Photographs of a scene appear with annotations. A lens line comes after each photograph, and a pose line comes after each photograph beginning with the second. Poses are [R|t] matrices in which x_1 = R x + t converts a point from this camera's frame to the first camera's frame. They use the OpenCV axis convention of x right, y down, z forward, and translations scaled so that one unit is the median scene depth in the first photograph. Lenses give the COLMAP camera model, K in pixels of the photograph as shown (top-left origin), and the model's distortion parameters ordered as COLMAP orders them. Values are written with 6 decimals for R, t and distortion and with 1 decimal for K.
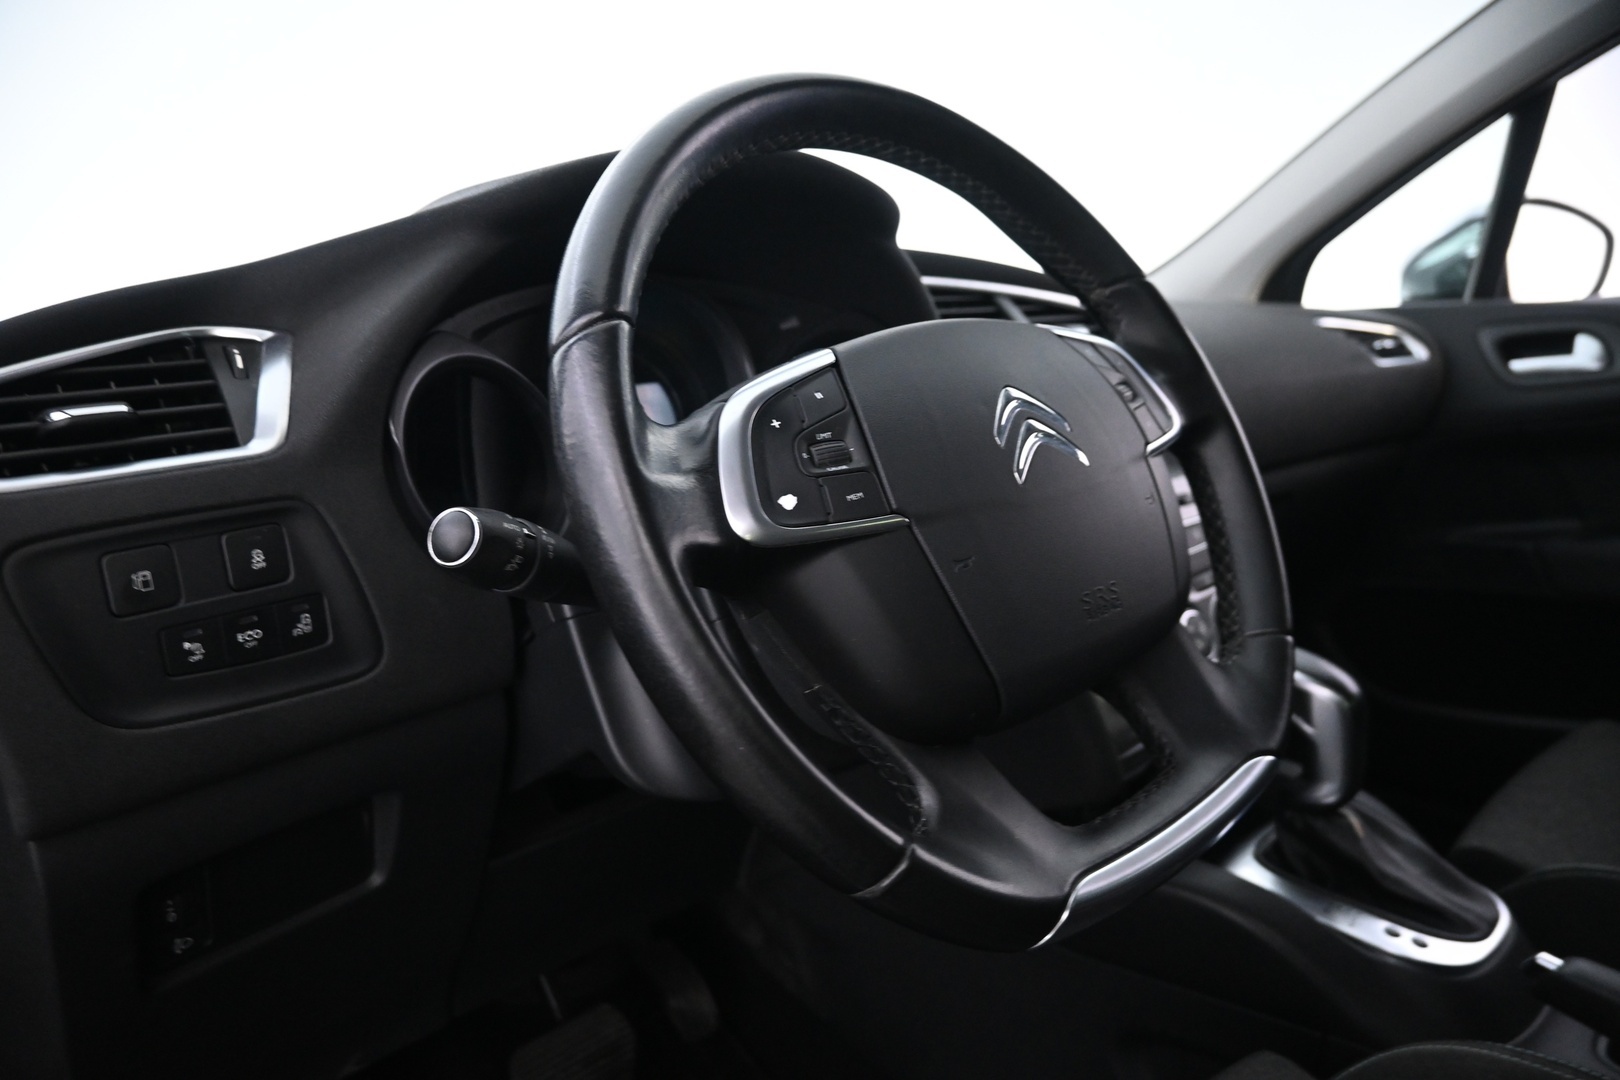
lens RADIAL K [[1059.5, 0, 833.9], [0, 1059.5, 536.2], [0, 0, 1]] dist [0.002809, 0.001131]
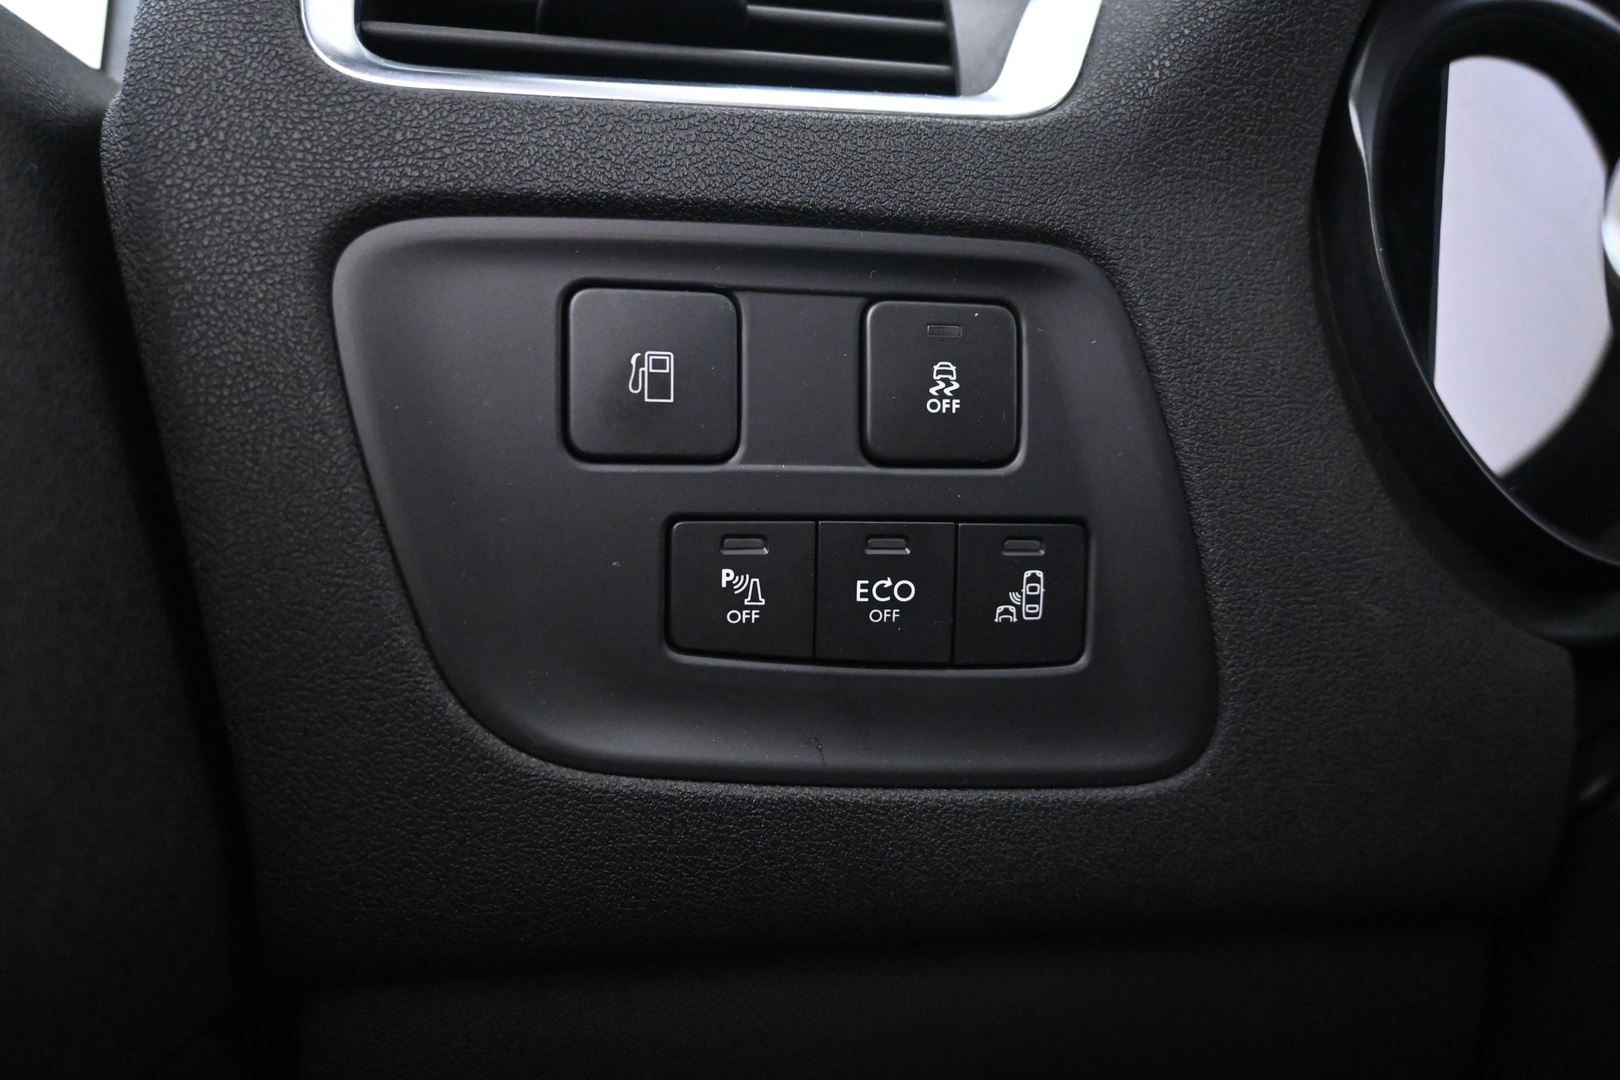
lens RADIAL K [[1469.4, 0, 810.0], [0, 1469.4, 540.0], [0, 0, 1]] dist [-0.012461, -0.003208]
pose [[0.767798, 0.140416, -0.625115, -0.258313], [-0.184601, 0.982795, -0.005977, 0.084111], [0.613521, 0.119986, 0.780510, 0.588599]]
